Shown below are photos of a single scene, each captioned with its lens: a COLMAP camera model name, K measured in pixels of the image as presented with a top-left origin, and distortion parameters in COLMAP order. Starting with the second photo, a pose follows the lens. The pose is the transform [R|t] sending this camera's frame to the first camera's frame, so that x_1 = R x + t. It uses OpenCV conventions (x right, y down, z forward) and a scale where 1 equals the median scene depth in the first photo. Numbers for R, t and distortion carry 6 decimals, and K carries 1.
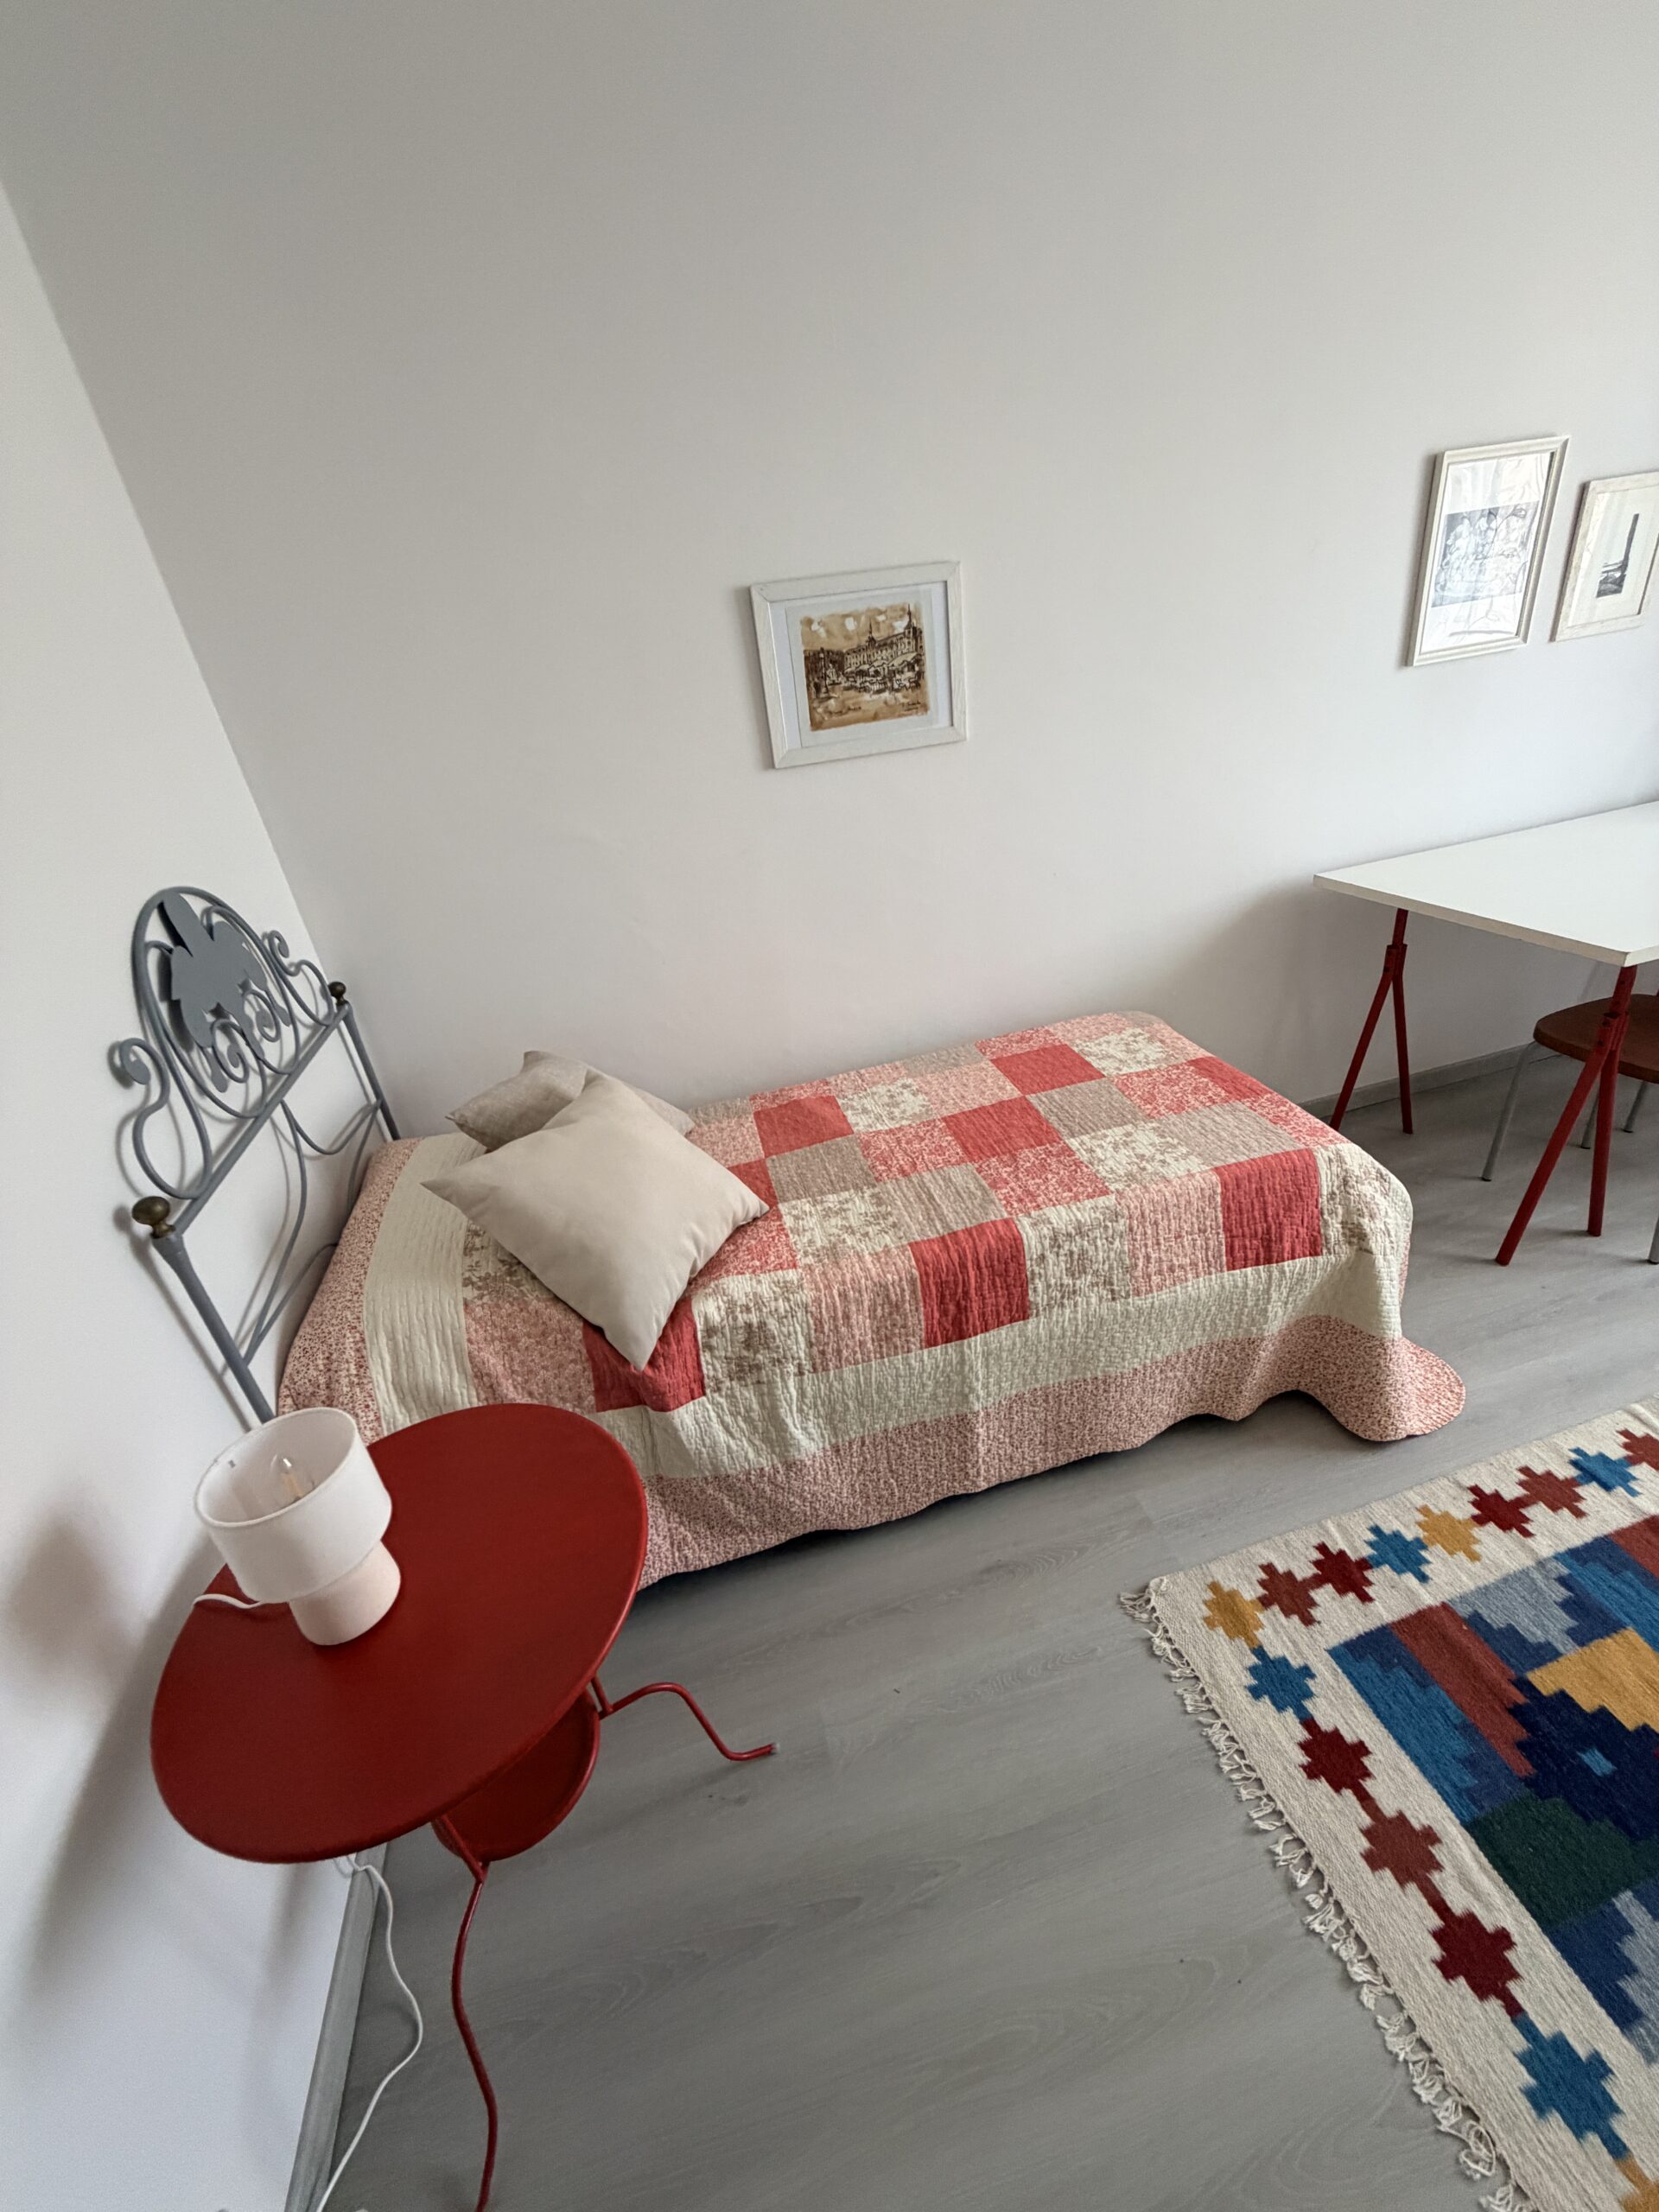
lens RADIAL K [[878.2, 0, 831.8], [0, 878.2, 1101.7], [0, 0, 1]] dist [0.000362, 0.000250]
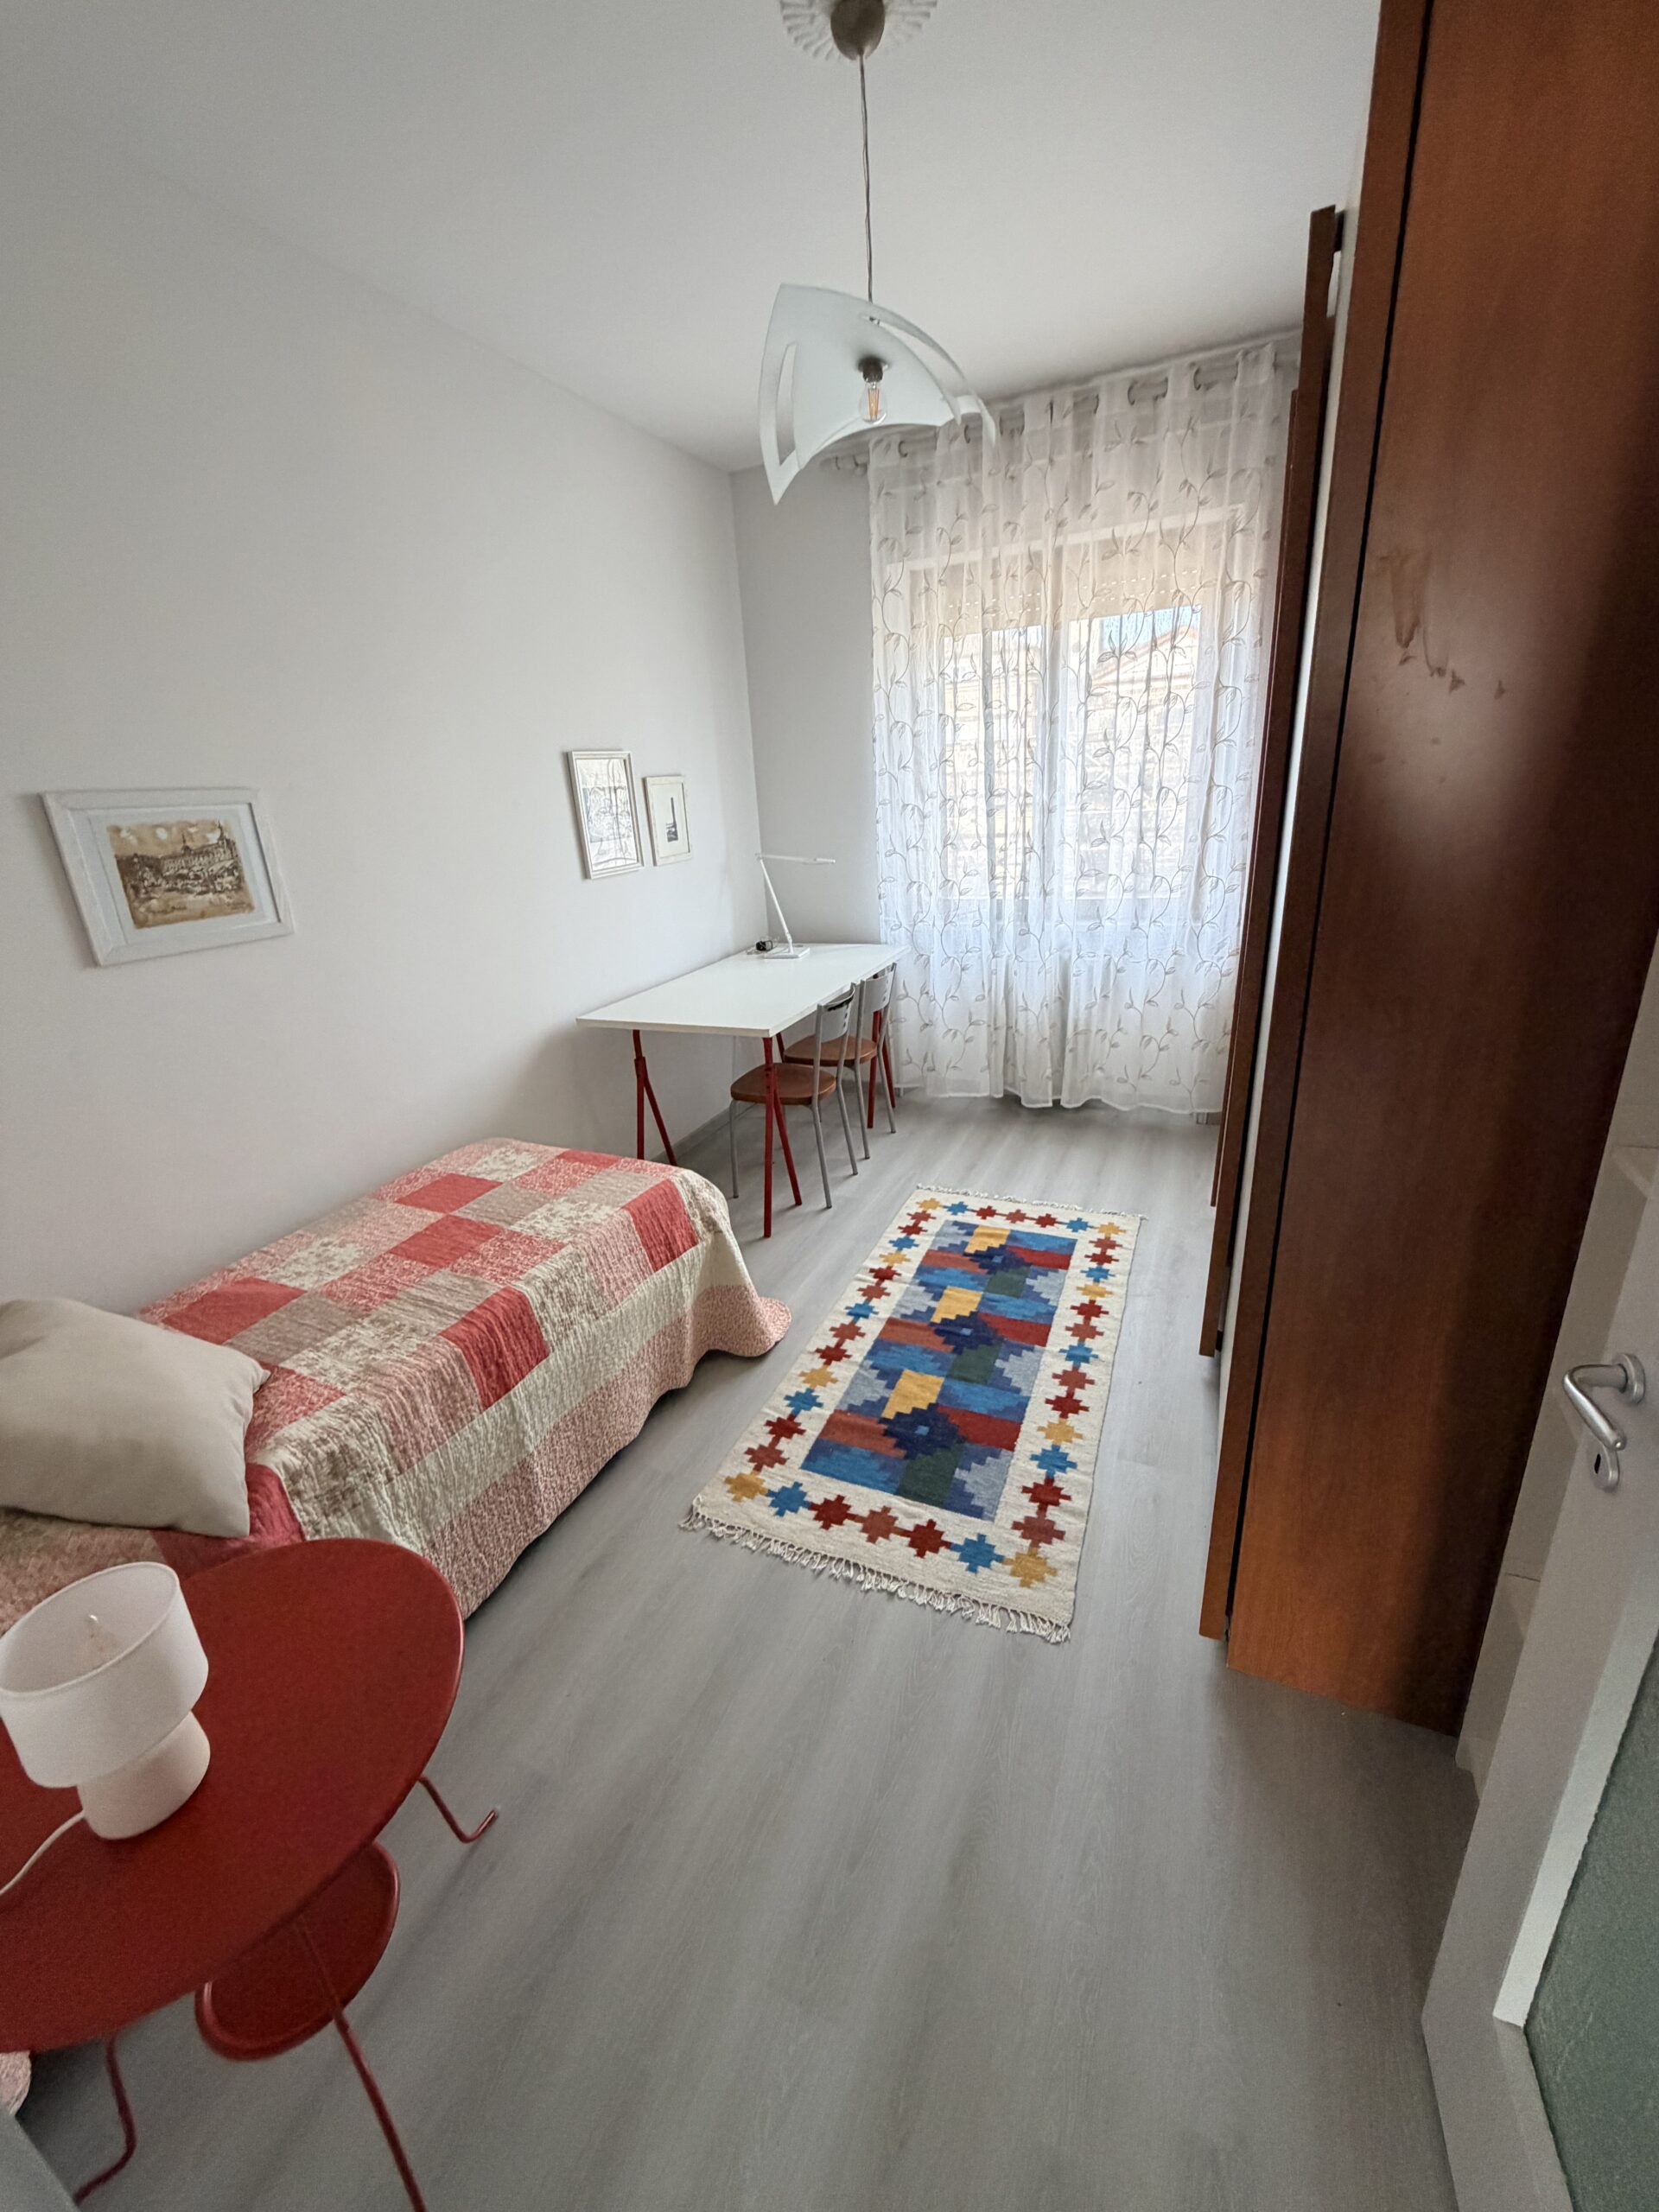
lens RADIAL K [[878.2, 0, 831.8], [0, 878.2, 1101.7], [0, 0, 1]] dist [0.000362, 0.000250]
pose [[0.619216, -0.180070, 0.764295, -0.402101], [0.339667, 0.938996, -0.053962, 0.108372], [-0.707953, 0.293020, 0.642605, -0.187765]]
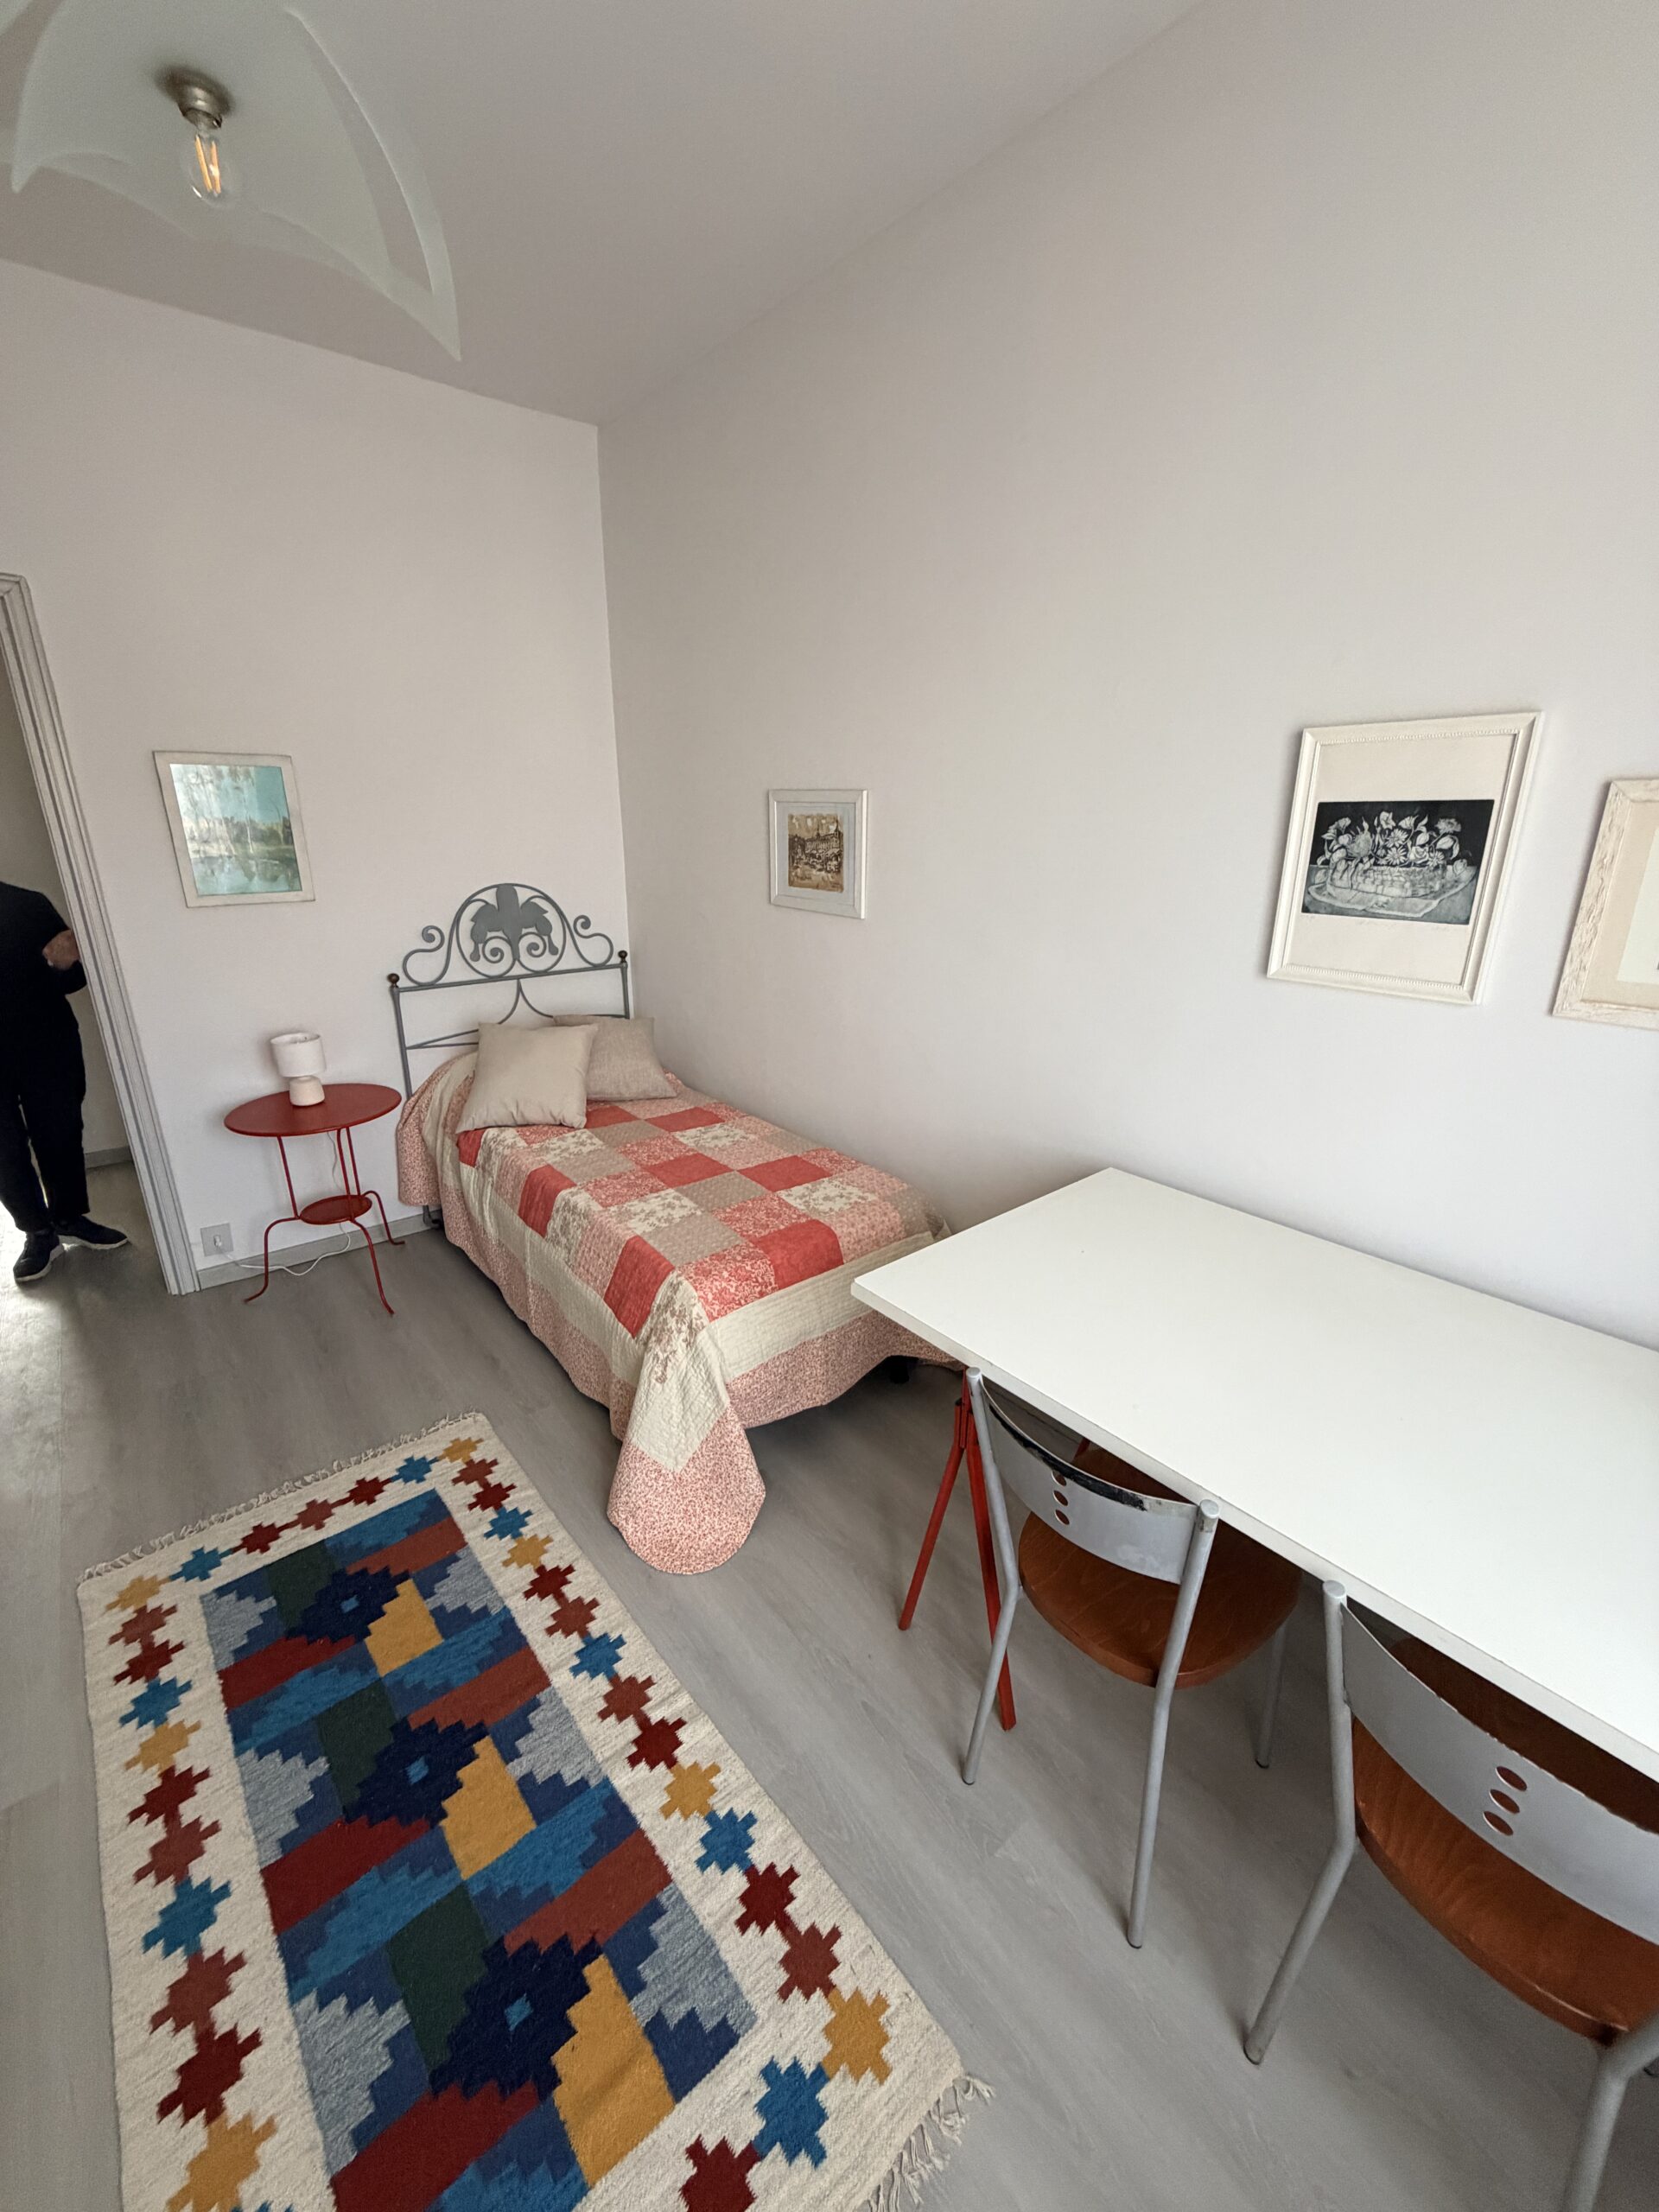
lens RADIAL K [[874.8, 0, 829.6], [0, 874.8, 1102.5], [0, 0, 1]] dist [-0.002044, -0.000035]
pose [[0.424427, 0.407135, -0.808767, 1.590200], [-0.465954, 0.864069, 0.190449, -0.503326], [0.776369, 0.296016, 0.556440, 0.422319]]
